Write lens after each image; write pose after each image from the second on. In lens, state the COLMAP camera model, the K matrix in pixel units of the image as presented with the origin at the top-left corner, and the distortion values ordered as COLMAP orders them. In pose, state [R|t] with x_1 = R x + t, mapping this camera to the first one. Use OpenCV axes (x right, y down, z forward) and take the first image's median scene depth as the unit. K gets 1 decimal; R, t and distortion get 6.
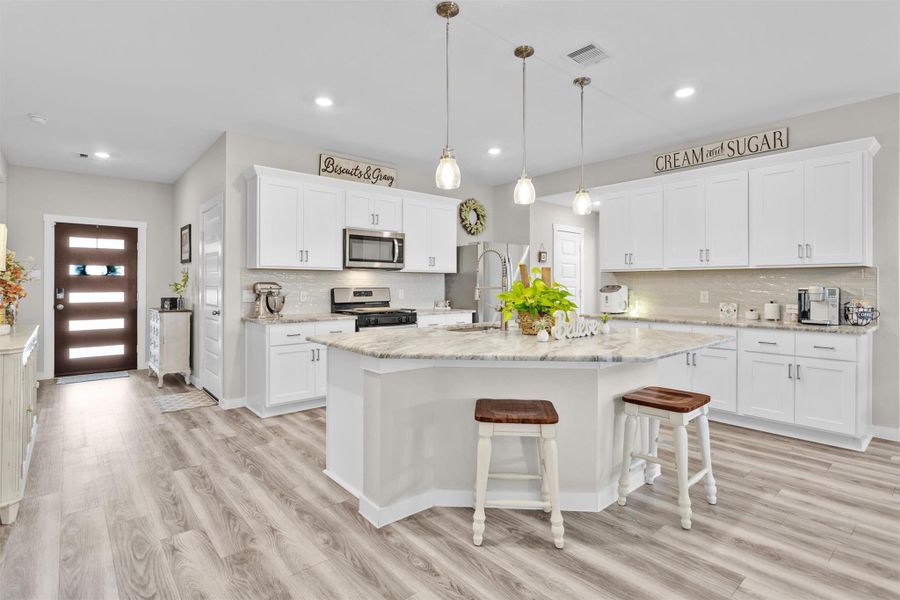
lens RADIAL K [[444.6, 0, 449.3], [0, 444.6, 283.0], [0, 0, 1]] dist [-0.009463, 0.000234]
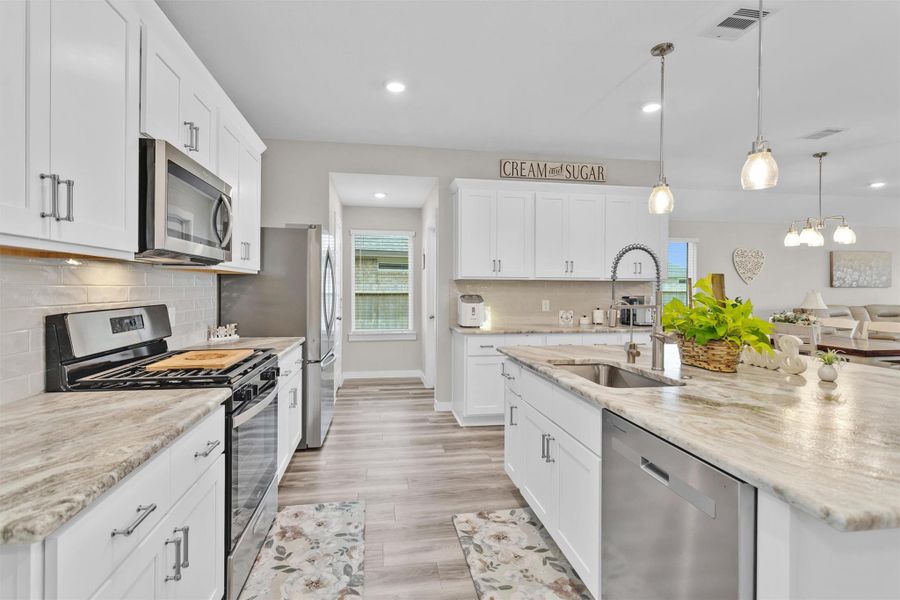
lens RADIAL K [[426.5, 0, 447.9], [0, 426.5, 290.6], [0, 0, 1]] dist [0.000721, 0.000243]
pose [[0.525638, -0.002340, 0.850705, -0.377903], [-0.009670, 0.999915, 0.008726, -0.010019], [-0.850653, -0.012813, 0.525571, 0.604573]]
